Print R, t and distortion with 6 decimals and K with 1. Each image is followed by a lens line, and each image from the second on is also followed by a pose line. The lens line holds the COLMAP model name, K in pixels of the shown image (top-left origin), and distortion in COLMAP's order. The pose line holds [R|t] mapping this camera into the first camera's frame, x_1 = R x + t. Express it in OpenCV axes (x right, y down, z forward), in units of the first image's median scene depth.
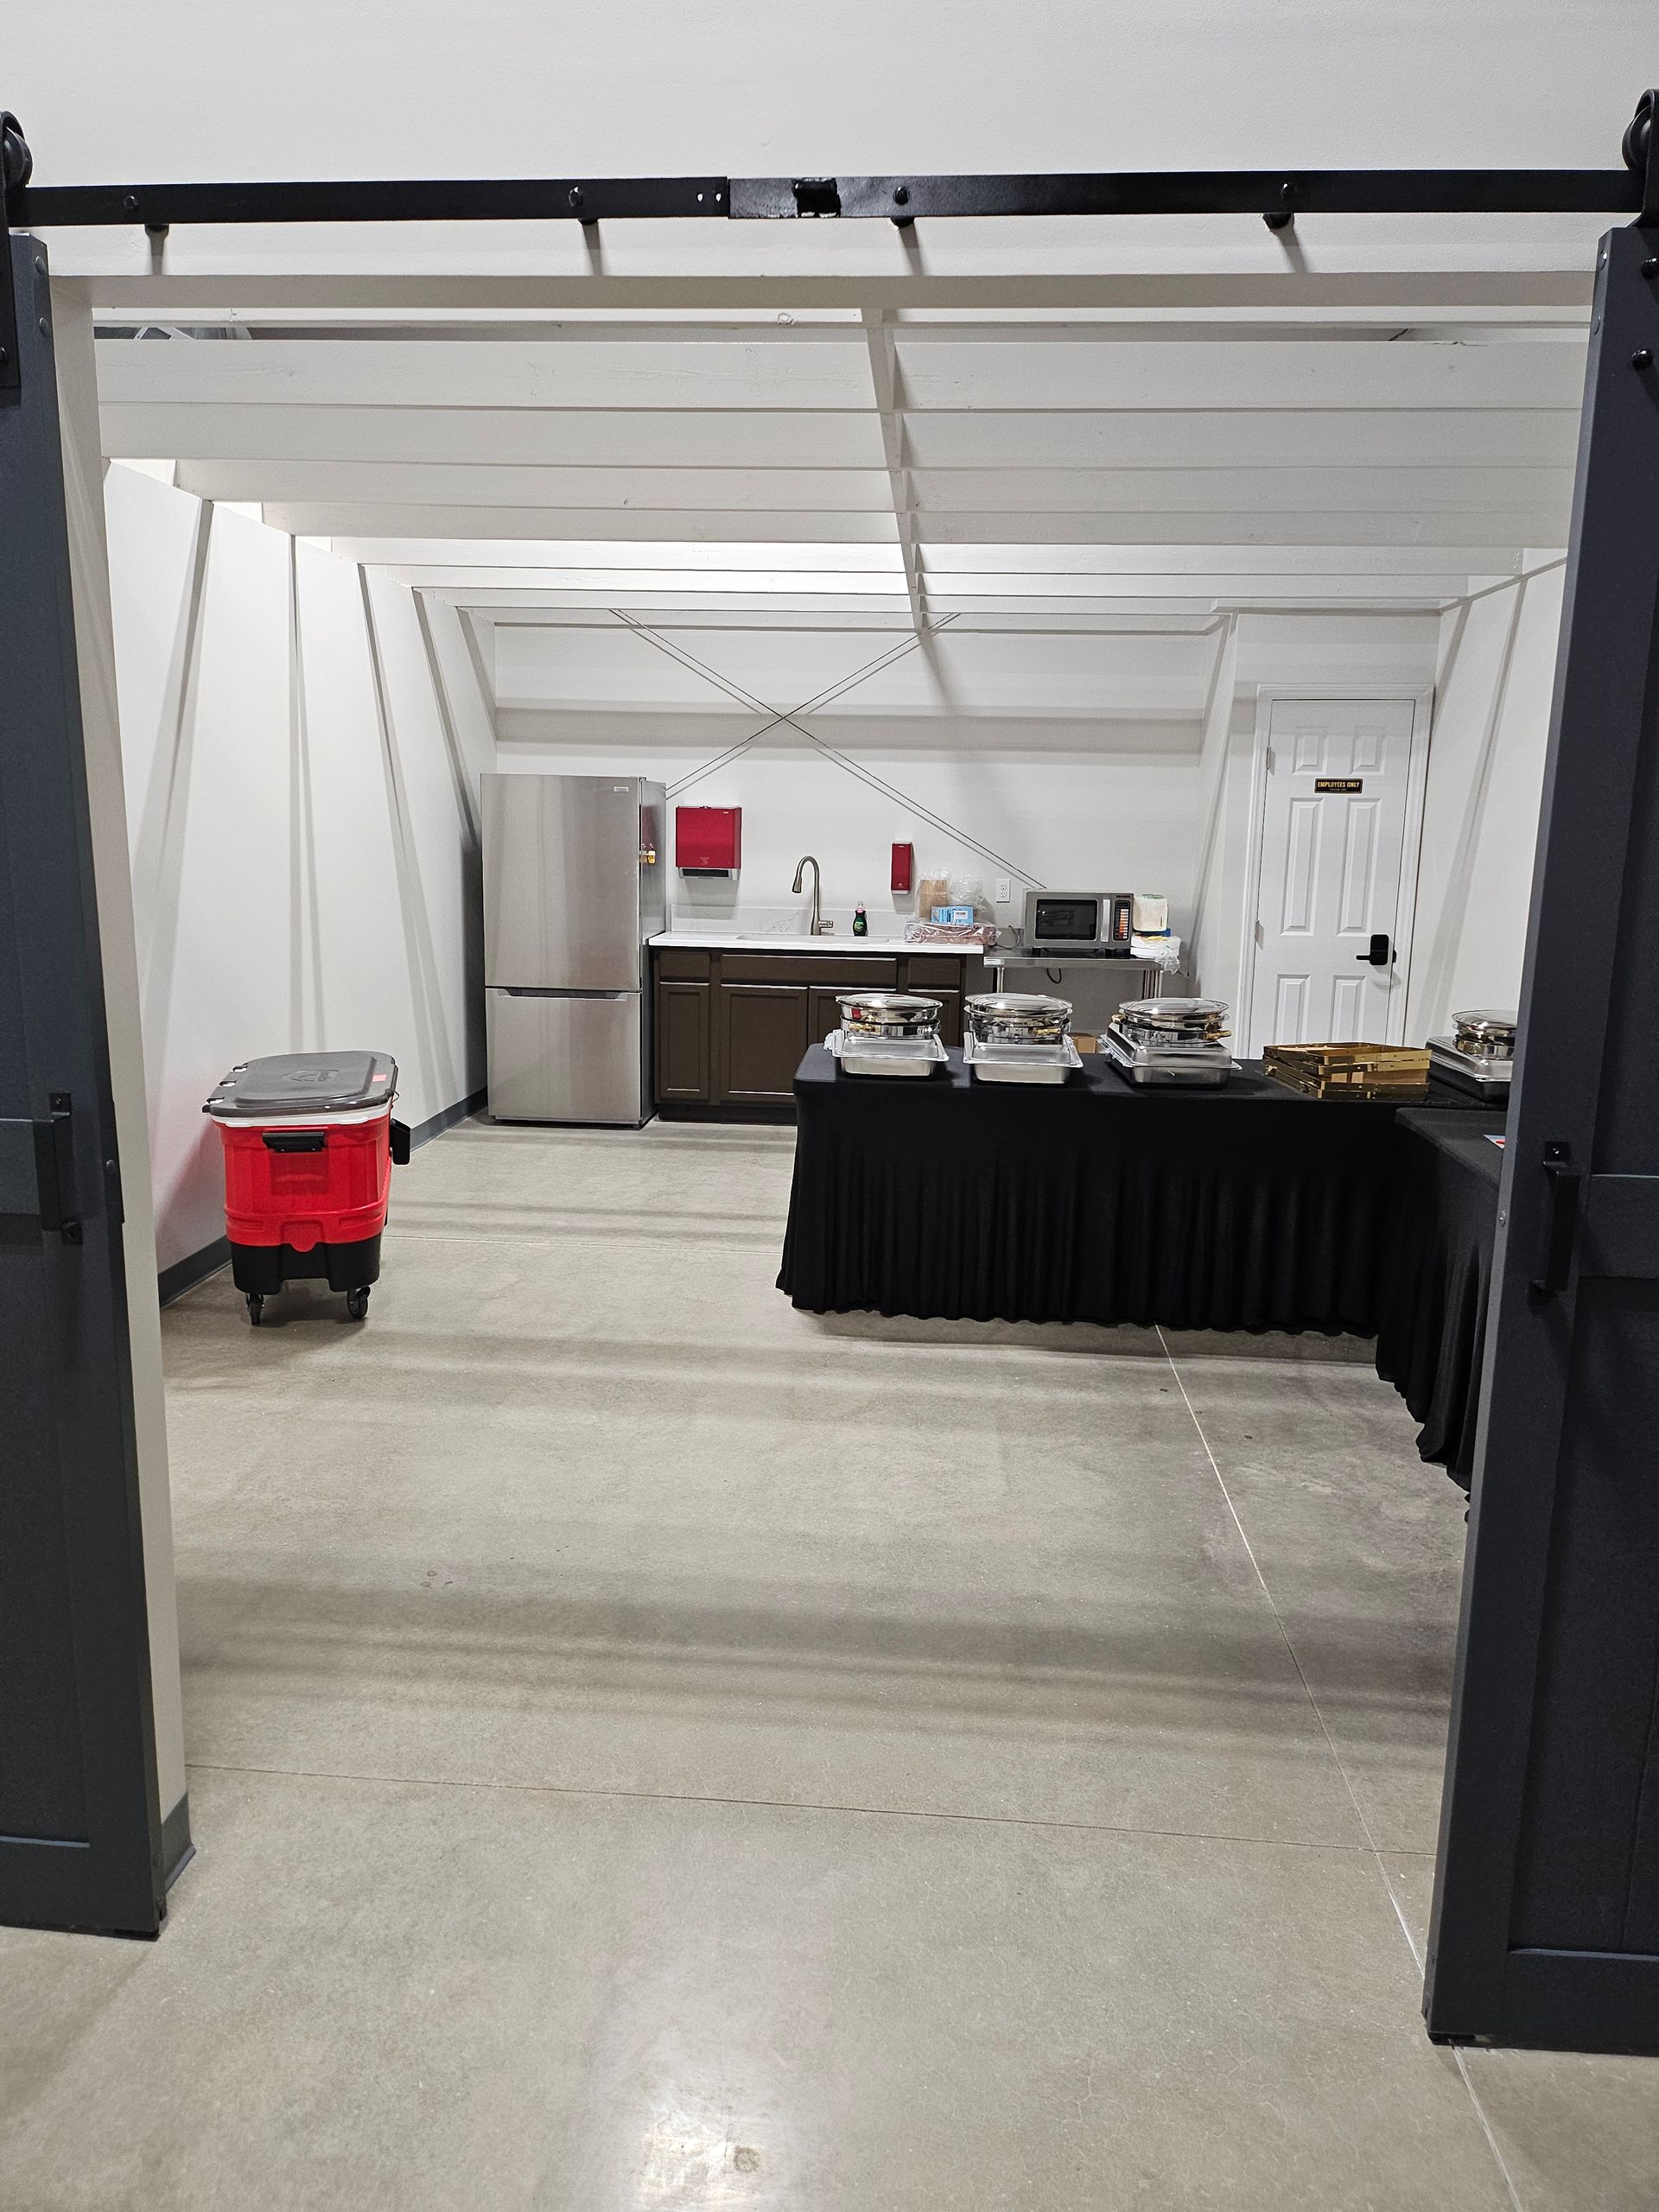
lens RADIAL K [[1537.2, 0, 778.2], [0, 1537.2, 1087.5], [0, 0, 1]] dist [0.069334, -0.066500]
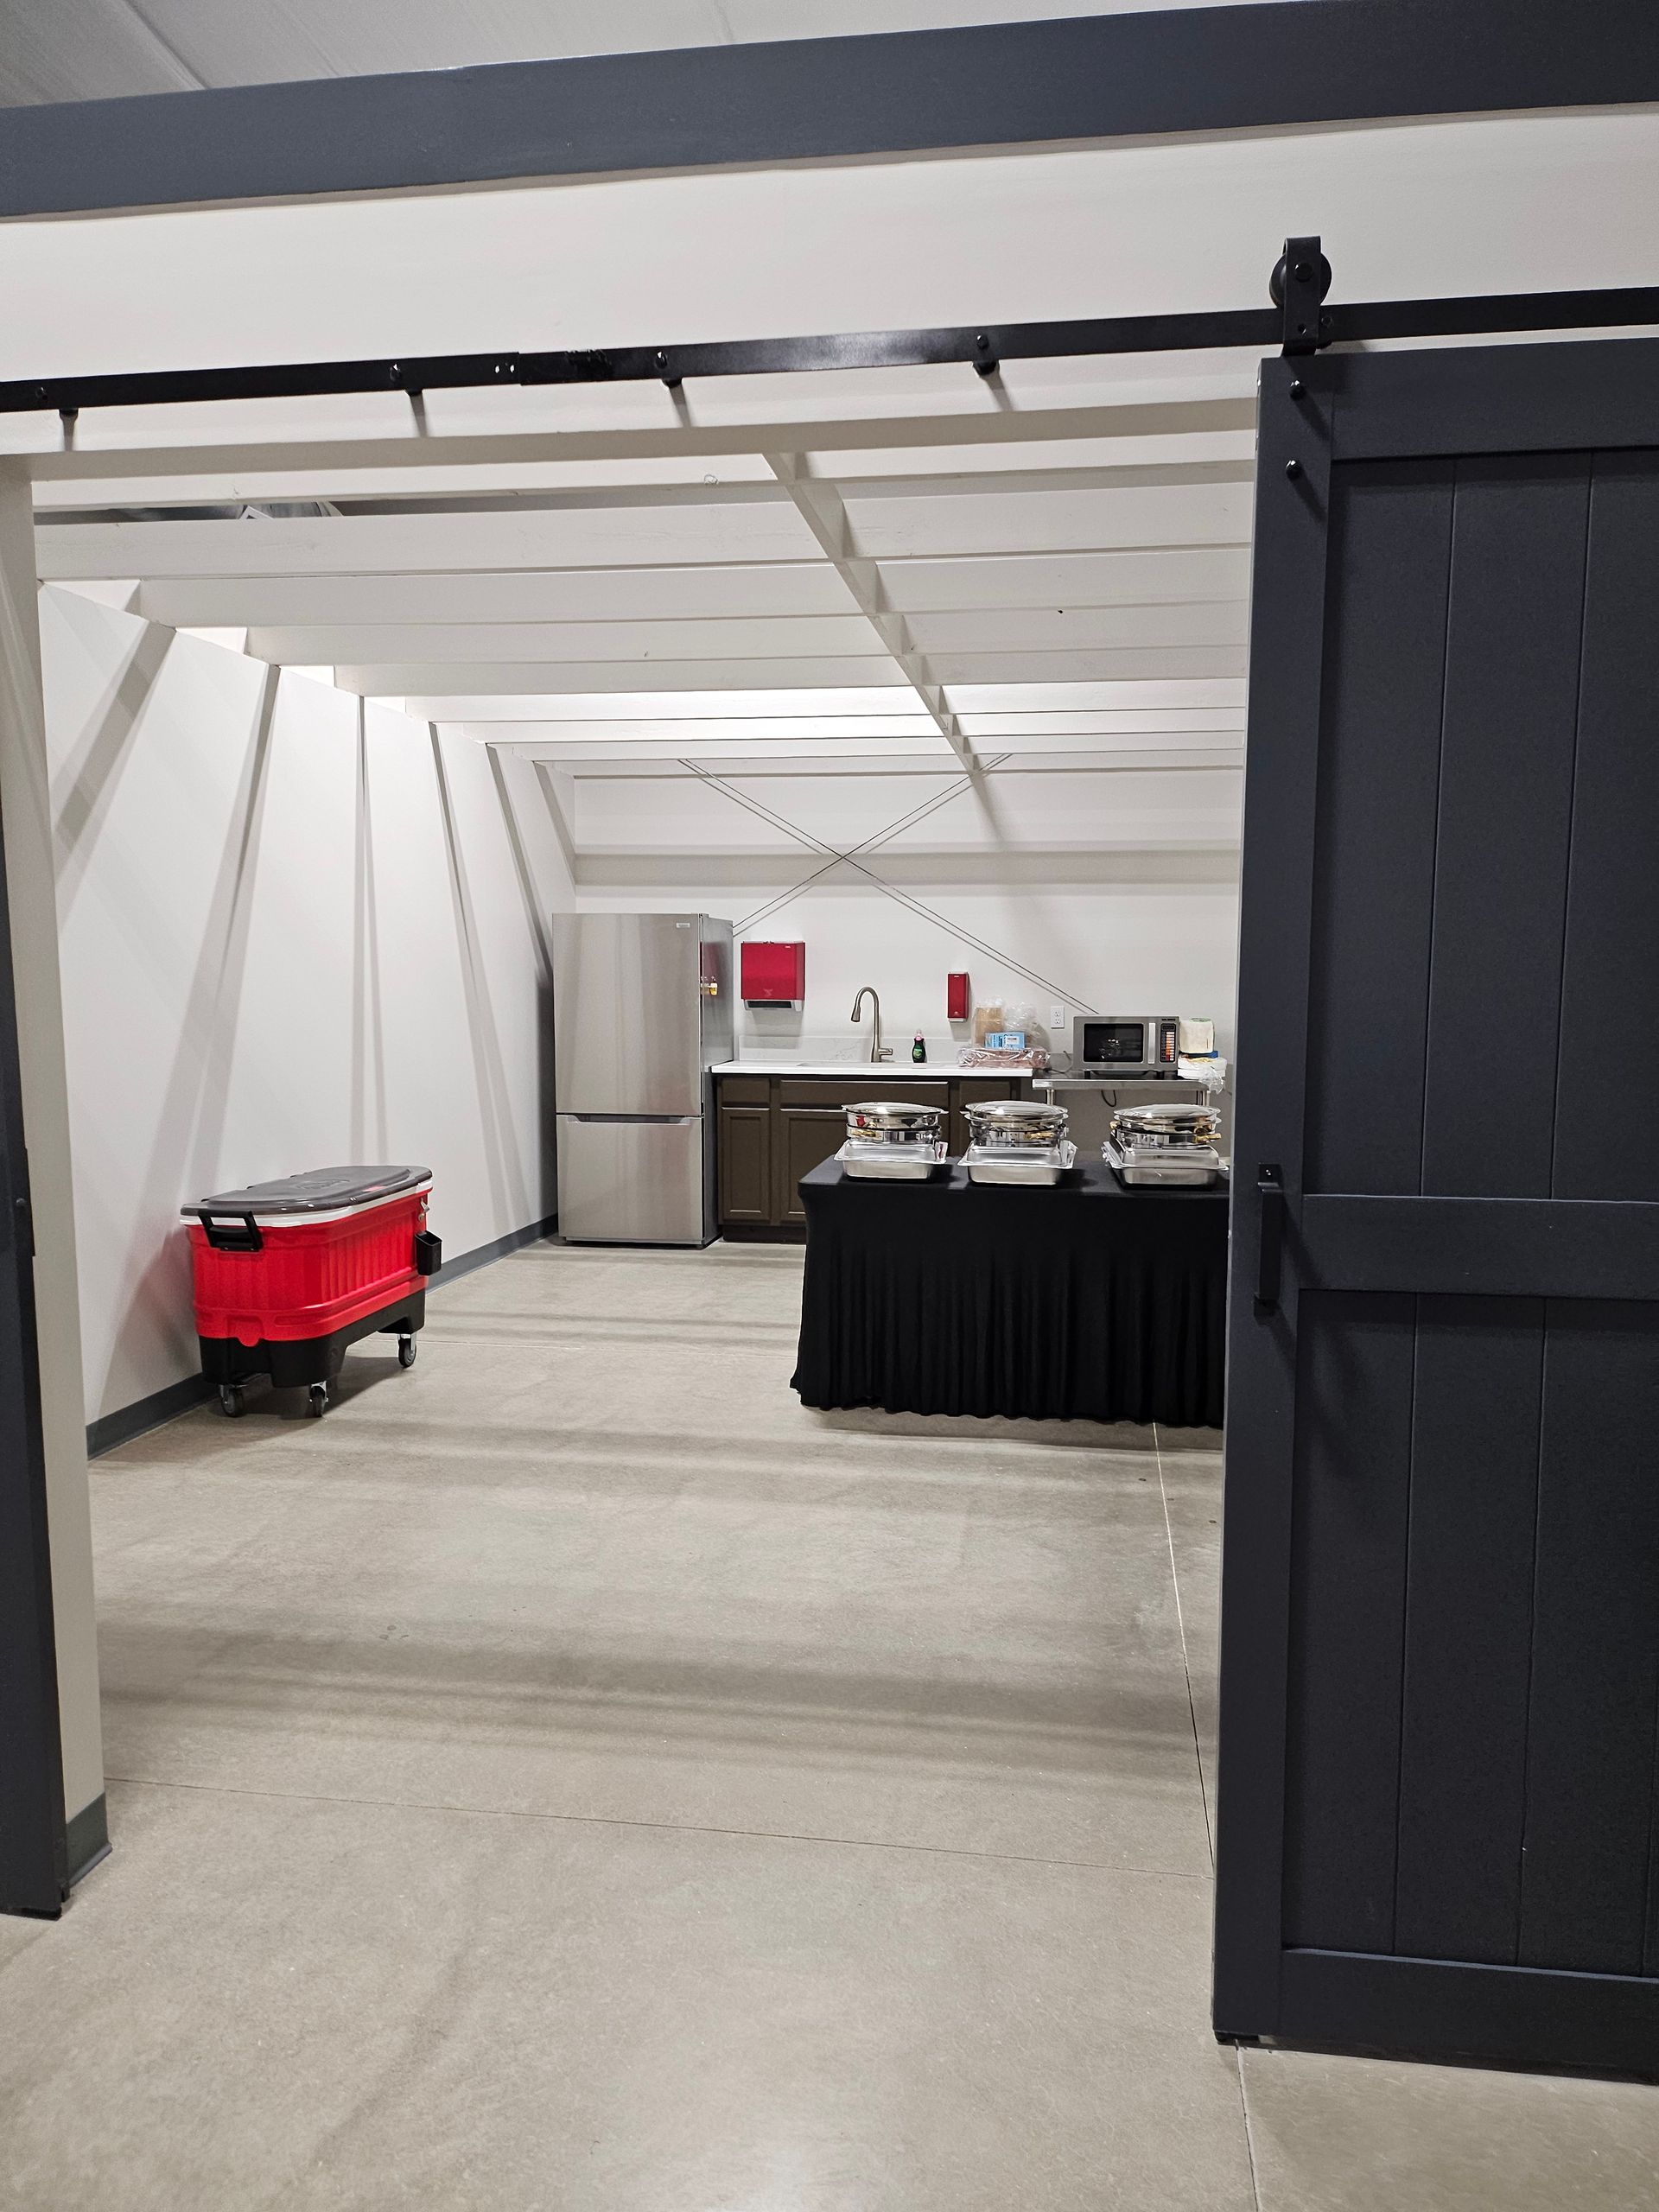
lens RADIAL K [[1537.2, 0, 829.4], [0, 1537.2, 1125.6], [0, 0, 1]] dist [0.069334, -0.066500]
pose [[0.997291, -0.009051, -0.073001, 0.151199], [0.003392, 0.997004, -0.077276, 0.051414], [0.073482, 0.076819, 0.994334, -0.061772]]
